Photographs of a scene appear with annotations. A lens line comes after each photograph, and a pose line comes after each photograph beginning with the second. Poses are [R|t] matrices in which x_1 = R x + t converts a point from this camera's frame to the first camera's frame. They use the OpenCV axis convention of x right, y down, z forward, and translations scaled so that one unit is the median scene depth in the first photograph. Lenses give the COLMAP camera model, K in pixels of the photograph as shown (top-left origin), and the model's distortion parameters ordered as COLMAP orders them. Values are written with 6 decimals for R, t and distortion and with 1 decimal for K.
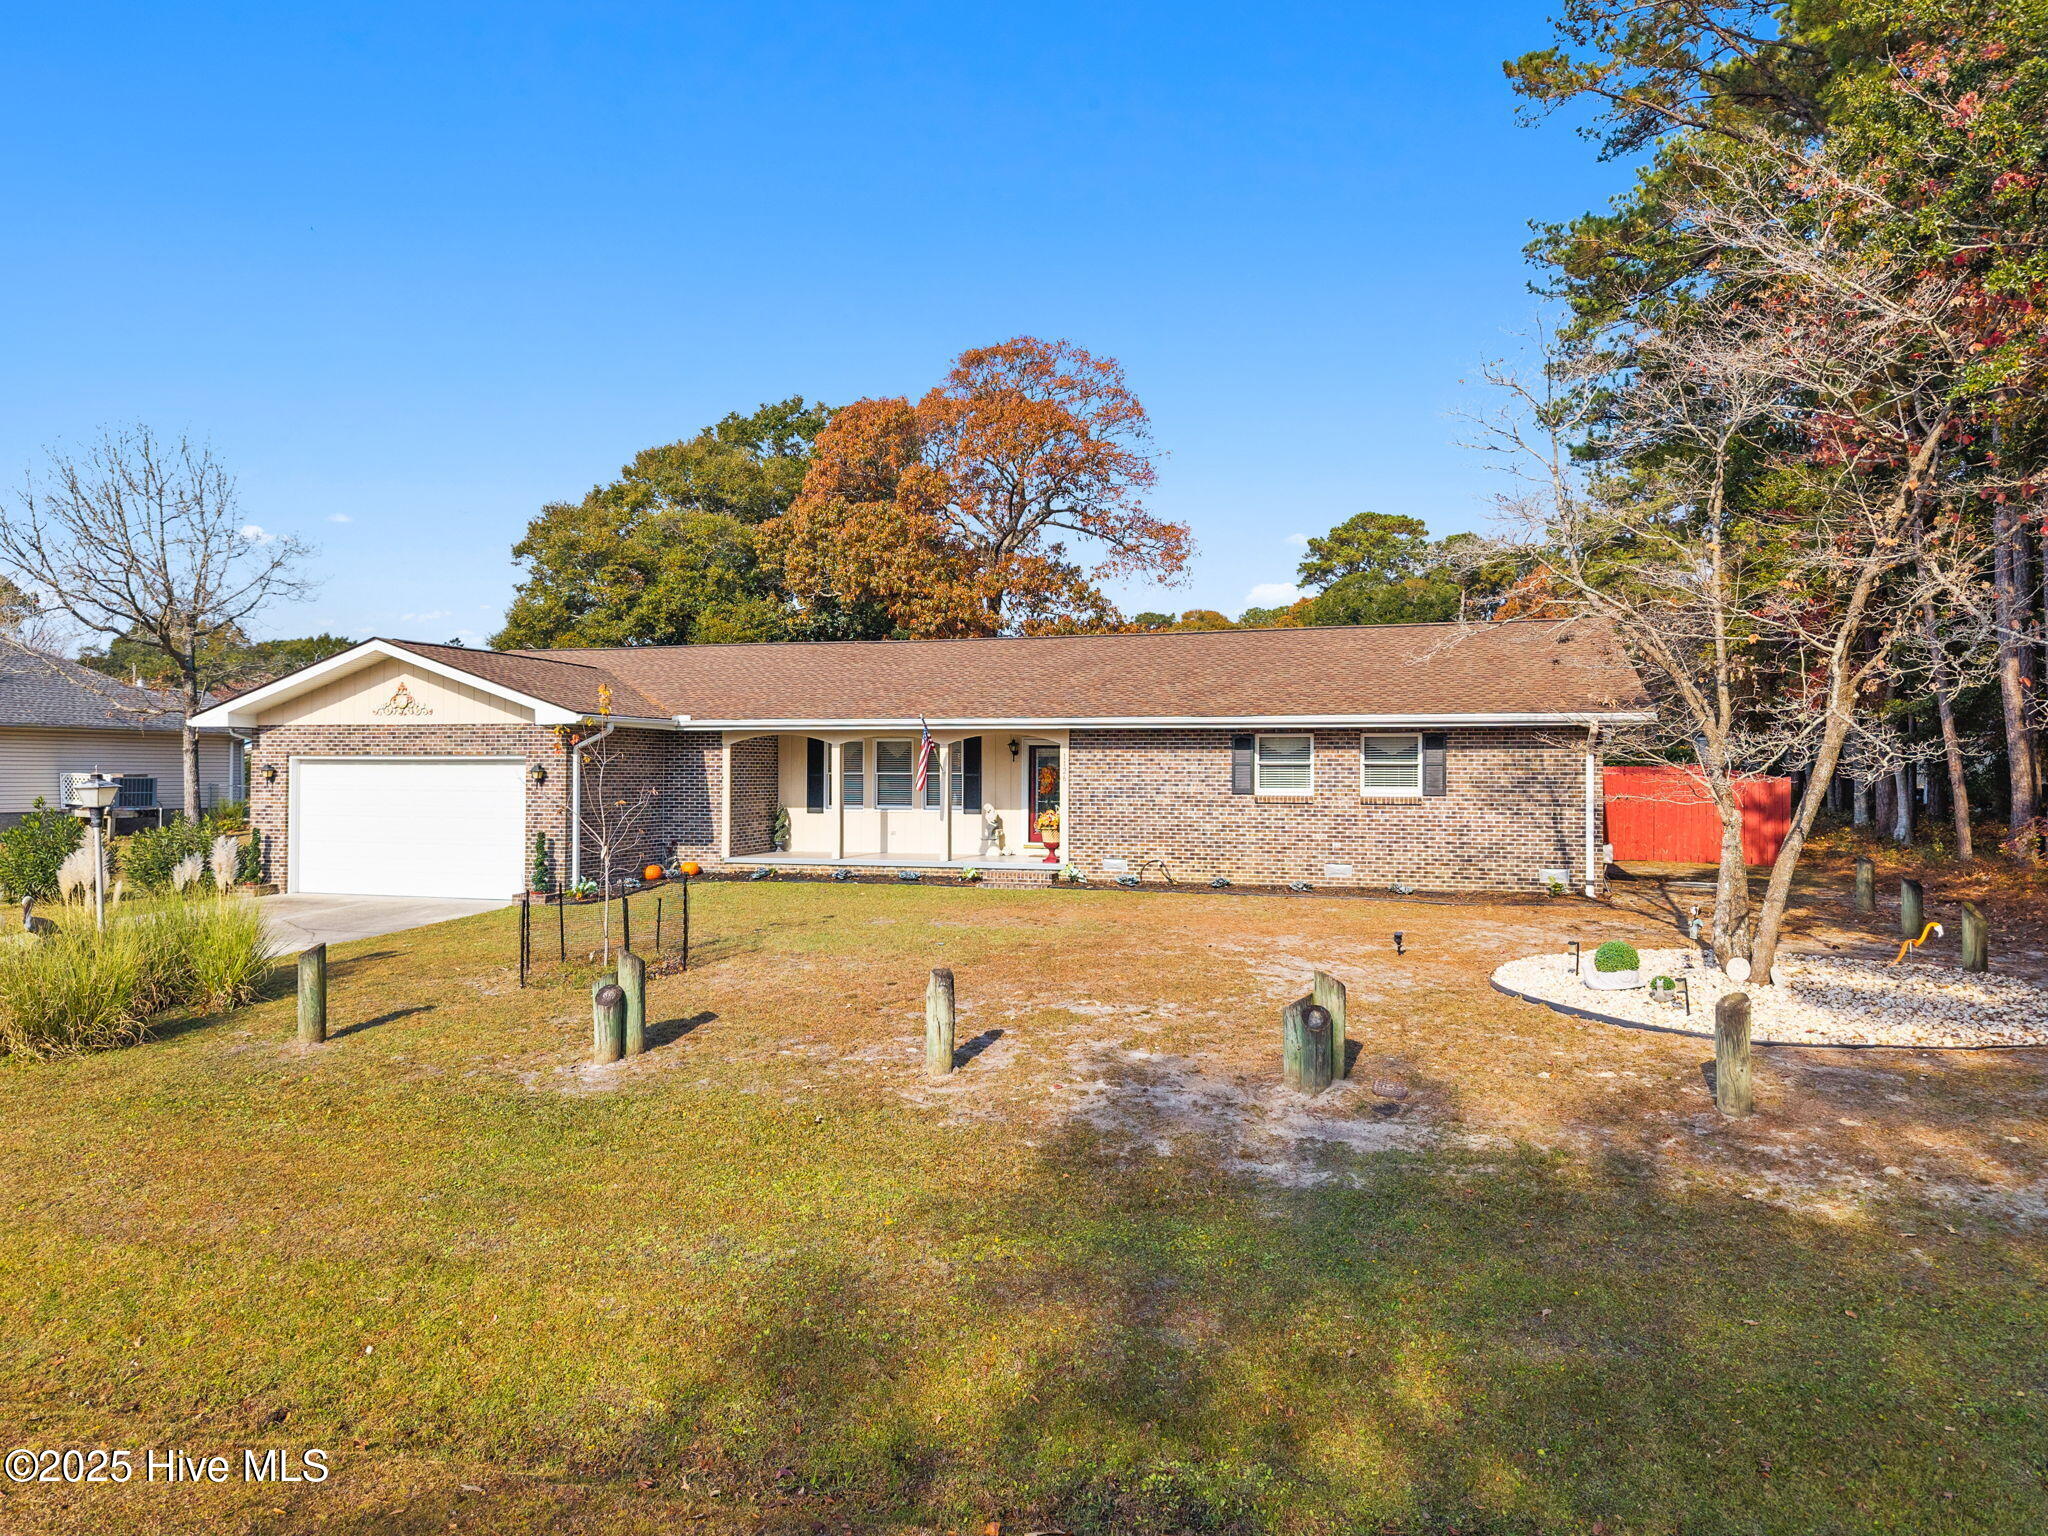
lens RADIAL K [[1366.2, 0, 1022.0], [0, 1366.2, 763.6], [0, 0, 1]] dist [0.040788, -0.053598]
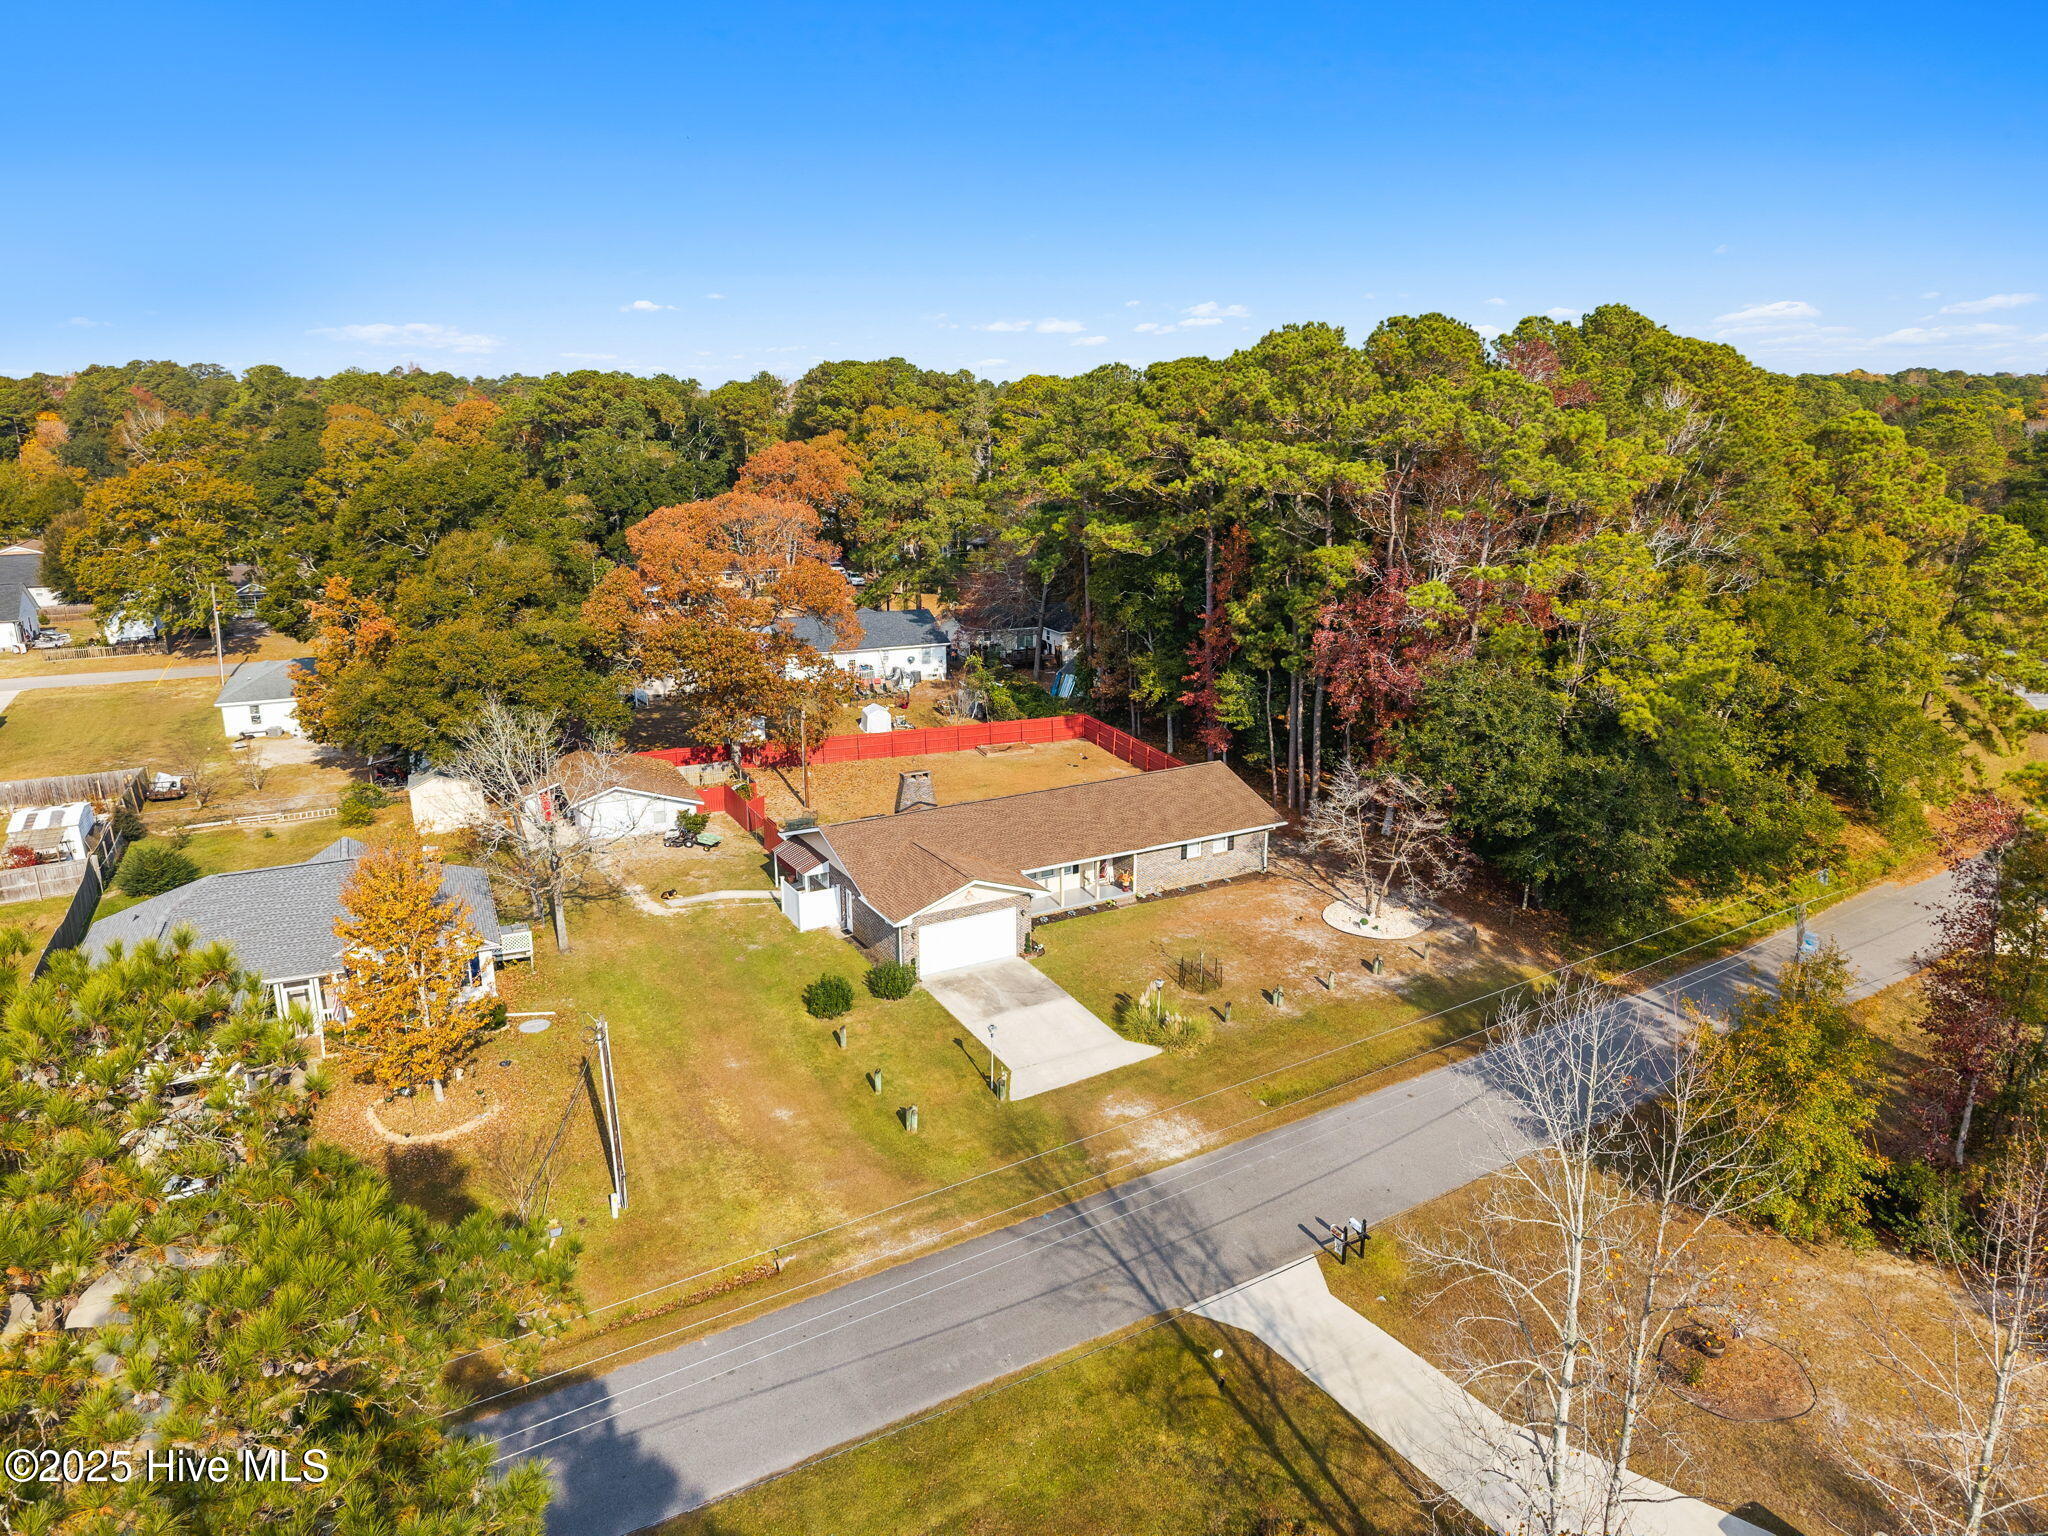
lens RADIAL K [[1366.2, 0, 1022.0], [0, 1366.2, 763.6], [0, 0, 1]] dist [0.040788, -0.053598]
pose [[0.708569, -0.194782, 0.678226, -2.087946], [-0.001843, 0.960634, 0.277812, -1.017326], [-0.705640, -0.198099, 0.680316, -0.789330]]
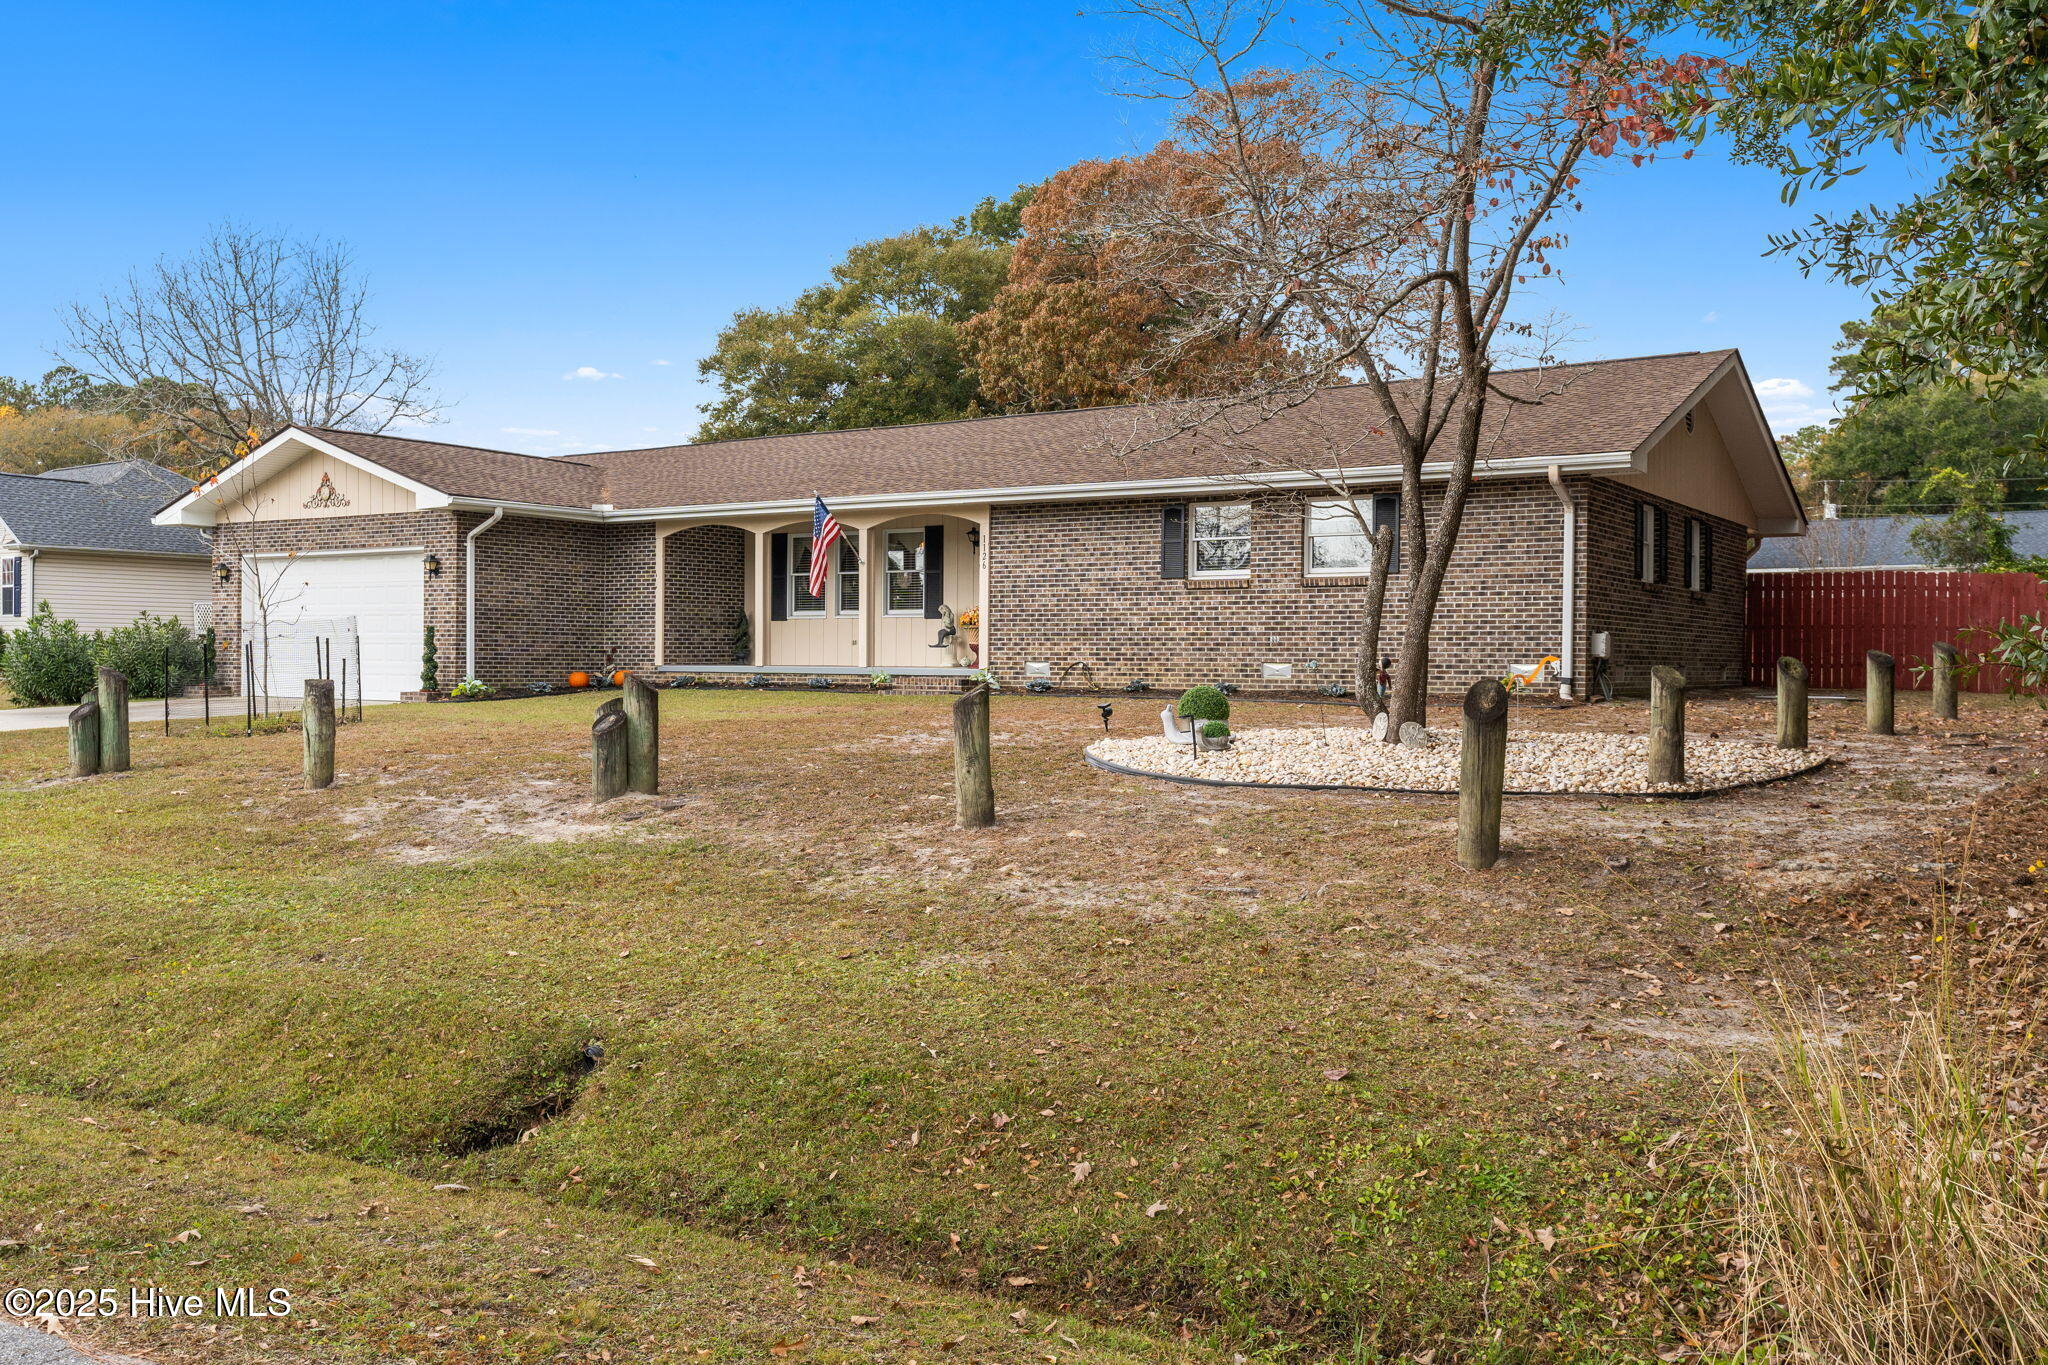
lens RADIAL K [[1732.6, 0, 1034.7], [0, 1732.6, 642.6], [0, 0, 1]] dist [-0.003660, 0.004633]
pose [[0.956605, 0.001257, -0.291387, 0.365316], [-0.002915, 0.999982, -0.005254, 0.062867], [0.291375, 0.005875, 0.956591, -0.001151]]
